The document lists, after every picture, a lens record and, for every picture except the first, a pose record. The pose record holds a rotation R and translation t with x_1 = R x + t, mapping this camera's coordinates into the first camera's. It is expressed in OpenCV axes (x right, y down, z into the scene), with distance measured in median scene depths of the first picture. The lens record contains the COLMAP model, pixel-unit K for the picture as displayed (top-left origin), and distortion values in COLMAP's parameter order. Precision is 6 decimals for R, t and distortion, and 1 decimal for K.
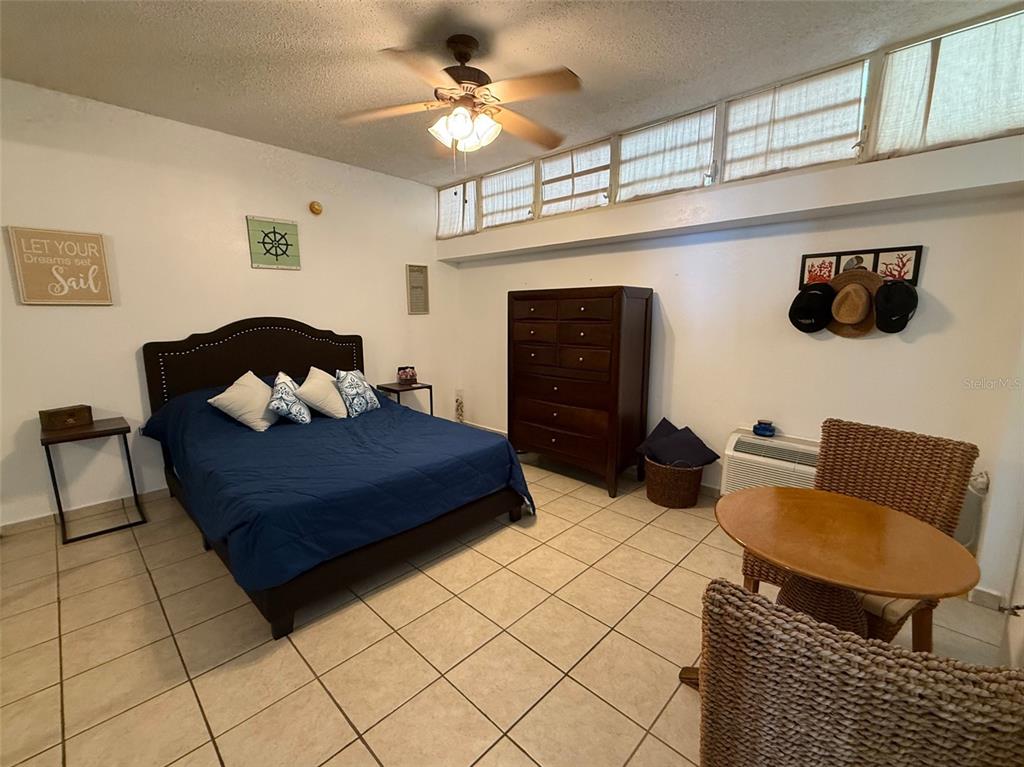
lens RADIAL K [[434.6, 0, 512.0], [0, 434.6, 383.5], [0, 0, 1]] dist [-0.001687, -0.000136]
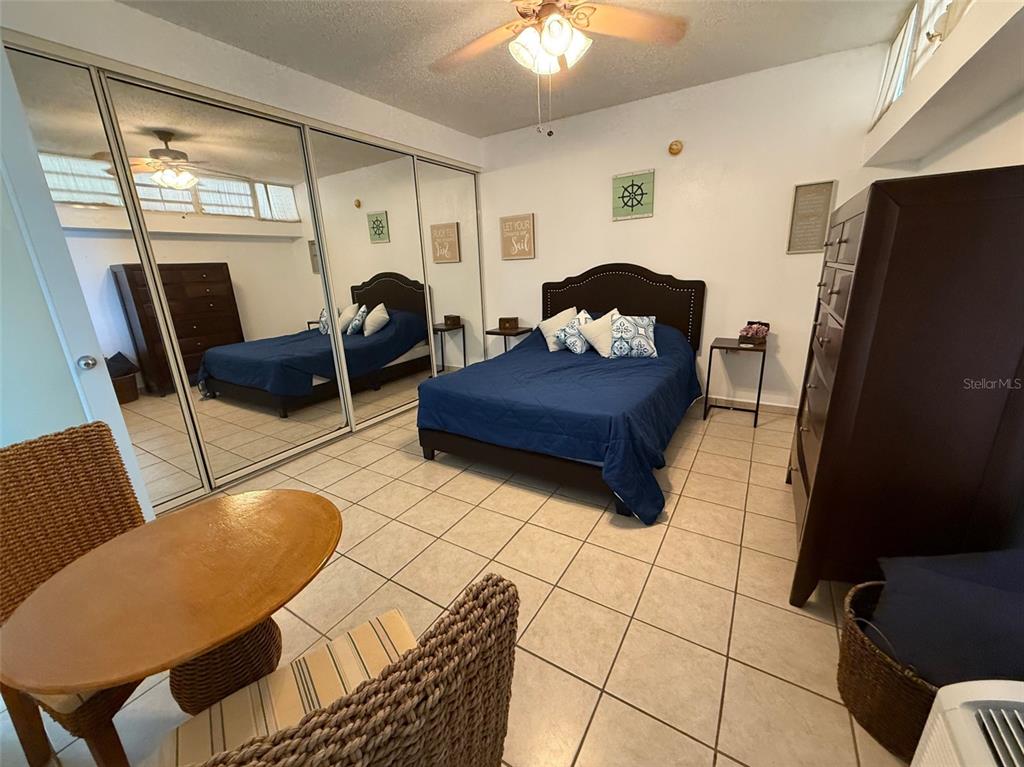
lens RADIAL K [[408.3, 0, 512.0], [0, 408.3, 383.5], [0, 0, 1]] dist [-0.000631, 0.000015]
pose [[0.206726, 0.266461, -0.941415, 0.627236], [-0.116167, 0.962078, 0.246800, -0.095063], [0.971478, 0.058341, 0.229840, 0.585684]]
